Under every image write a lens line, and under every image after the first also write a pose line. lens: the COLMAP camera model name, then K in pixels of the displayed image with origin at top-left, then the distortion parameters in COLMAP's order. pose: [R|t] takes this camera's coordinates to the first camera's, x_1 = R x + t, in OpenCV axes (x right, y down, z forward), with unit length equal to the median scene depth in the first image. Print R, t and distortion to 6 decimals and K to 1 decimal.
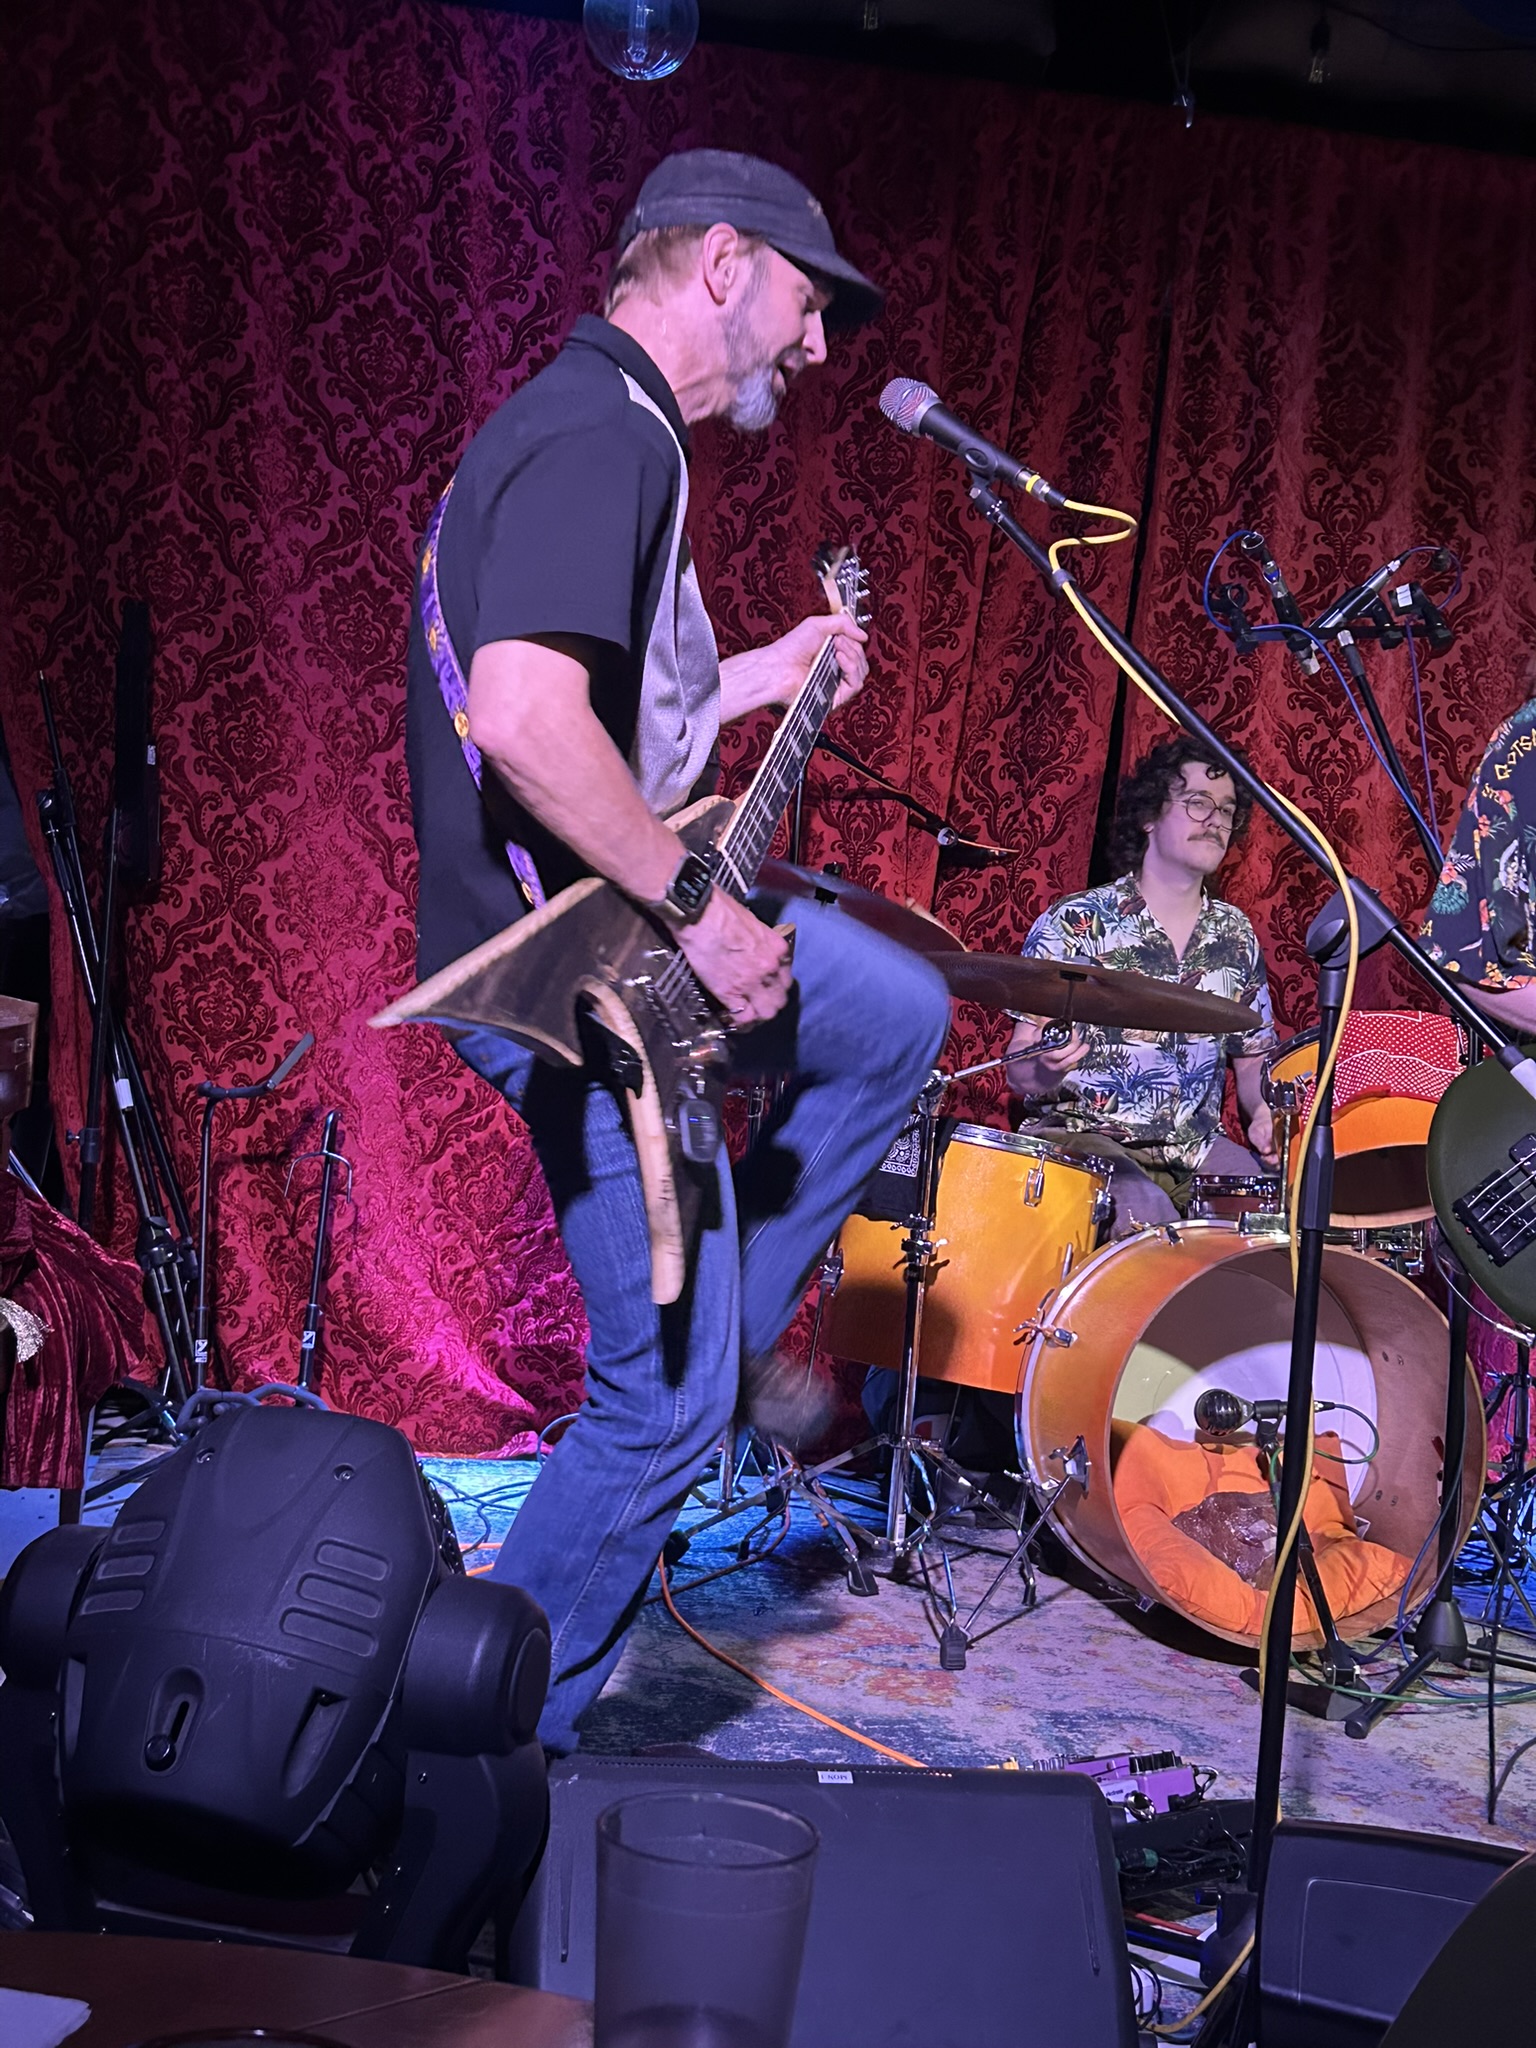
lens RADIAL K [[2494.2, 0, 758.3], [0, 2494.2, 1014.0], [0, 0, 1]] dist [0.048797, 0.000000]
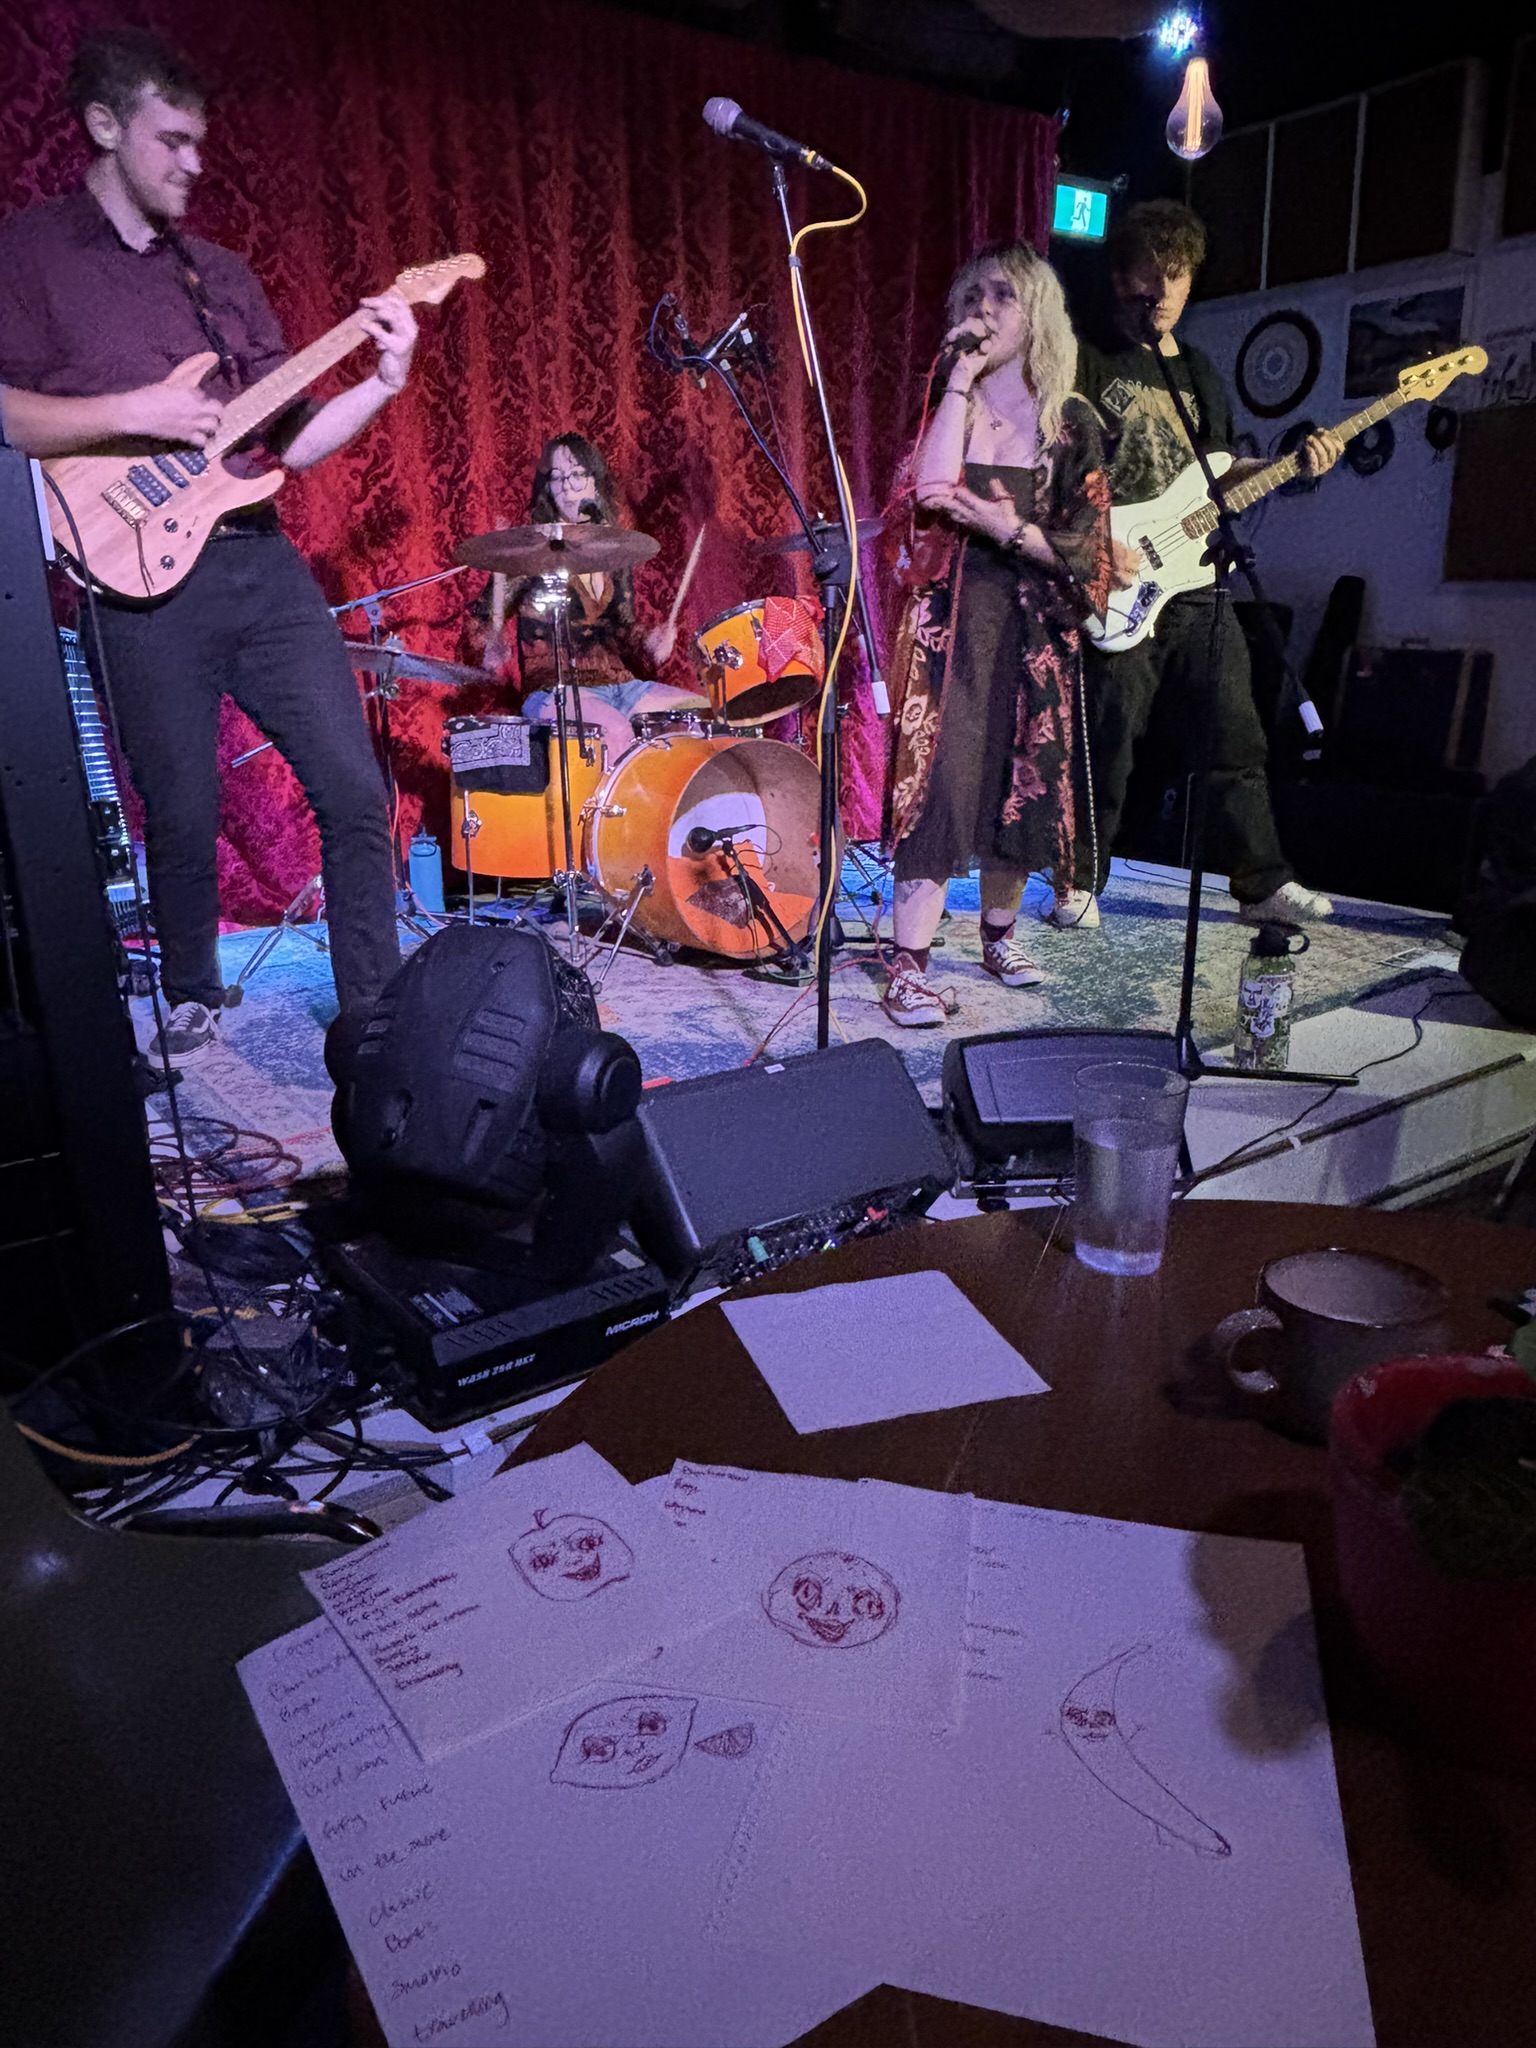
lens RADIAL K [[1415.2, 0, 783.1], [0, 1415.2, 1009.4], [0, 0, 1]] dist [0.038900, -0.036224]
pose [[0.893562, -0.201499, 0.401179, -0.164802], [0.080278, 0.950929, 0.298813, -0.019647], [-0.441704, -0.234802, 0.865890, 0.048182]]
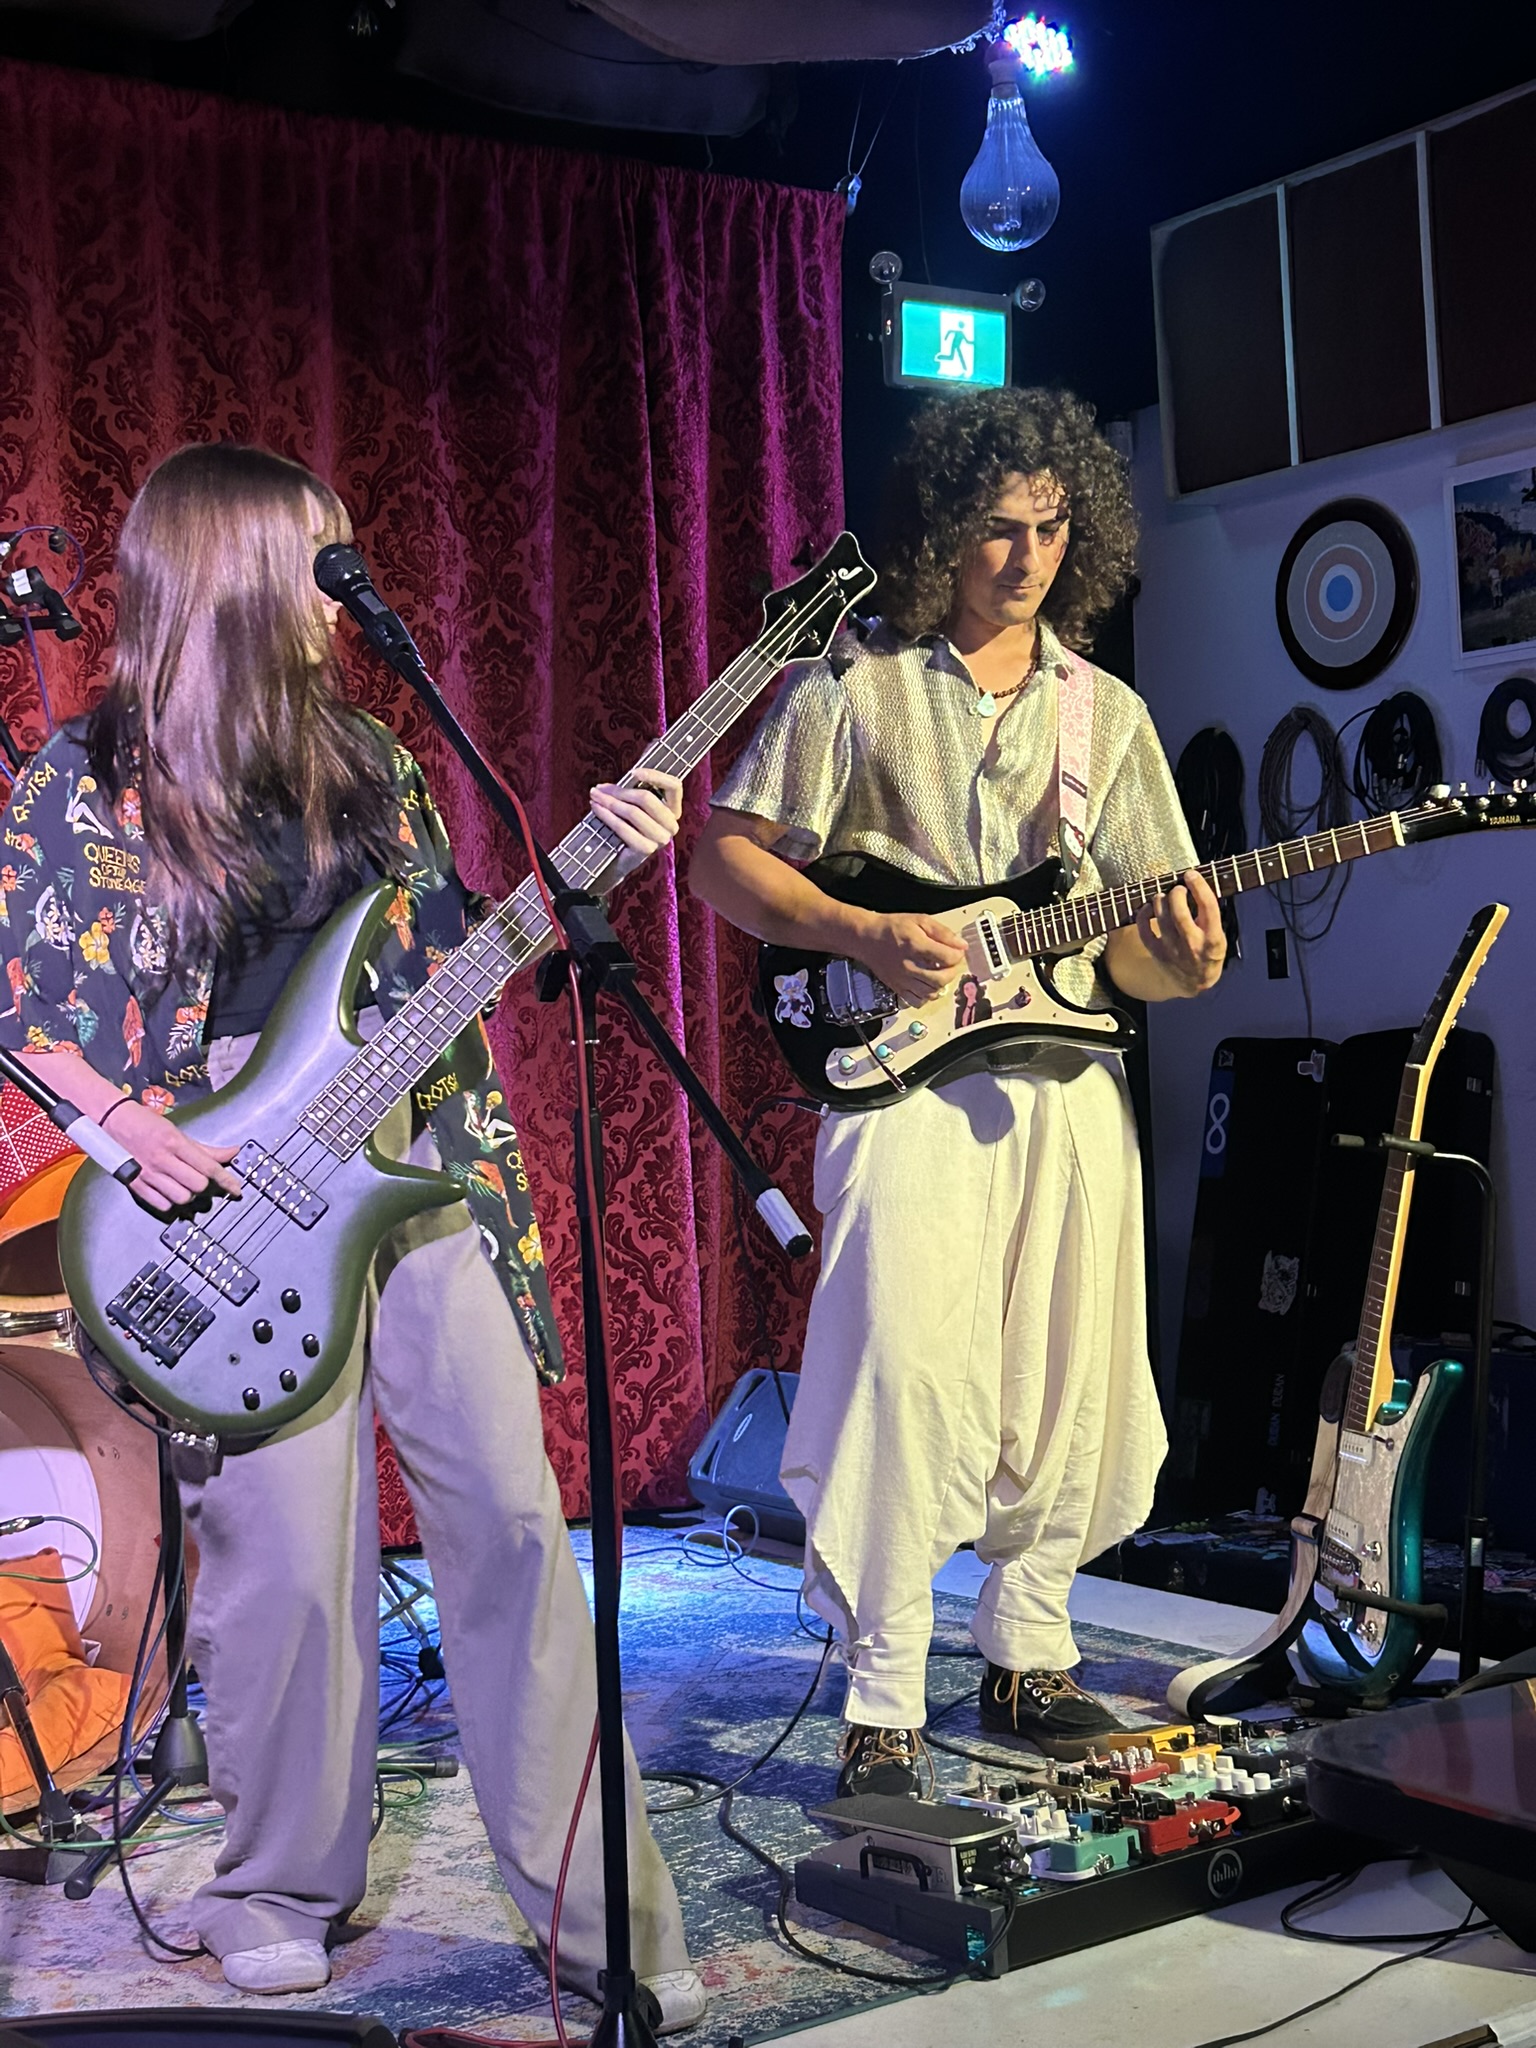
lens RADIAL K [[2863.3, 0, 768.0], [0, 2863.3, 1030.6], [0, 0, 1]] dist [0.057496, 0.000000]
pose [[0.903281, -0.107474, 0.415370, 0.049892], [0.109319, 0.993817, 0.019413, -0.002769], [-0.414888, 0.027872, 0.909445, -0.011989]]
